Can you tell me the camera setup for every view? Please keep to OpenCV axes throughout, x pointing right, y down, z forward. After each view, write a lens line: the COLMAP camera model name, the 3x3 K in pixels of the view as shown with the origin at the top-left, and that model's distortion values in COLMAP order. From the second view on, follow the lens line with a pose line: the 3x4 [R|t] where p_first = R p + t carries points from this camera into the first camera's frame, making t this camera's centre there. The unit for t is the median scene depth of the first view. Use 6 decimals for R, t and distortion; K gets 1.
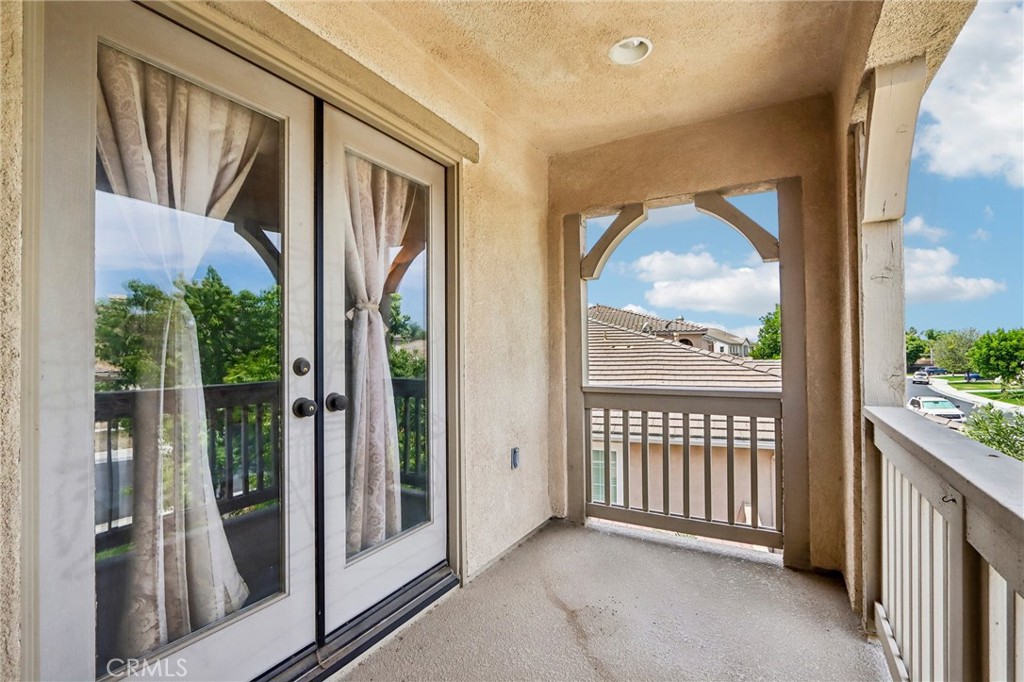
lens RADIAL K [[474.5, 0, 509.2], [0, 474.5, 349.5], [0, 0, 1]] dist [-0.013256, 0.000117]
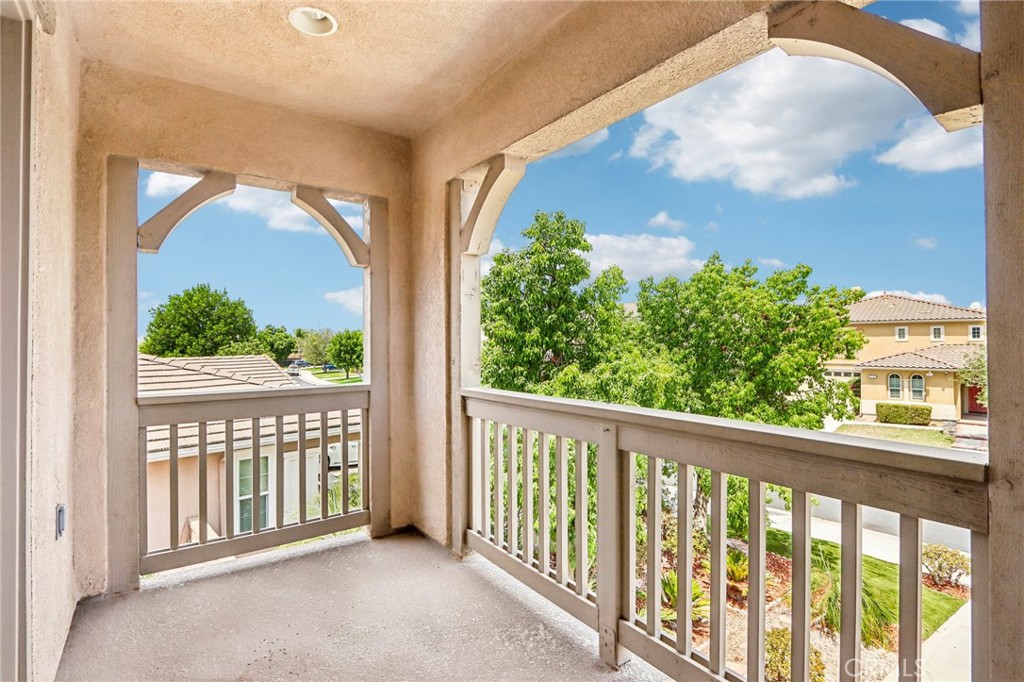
lens RADIAL K [[495.8, 0, 512.0], [0, 495.8, 341.0], [0, 0, 1]] dist [-0.000599, -0.000901]
pose [[0.417839, 0.007474, 0.908490, -0.319555], [0.001564, 0.999959, -0.008946, -0.001587], [-0.908520, 0.005158, 0.417810, 0.176584]]
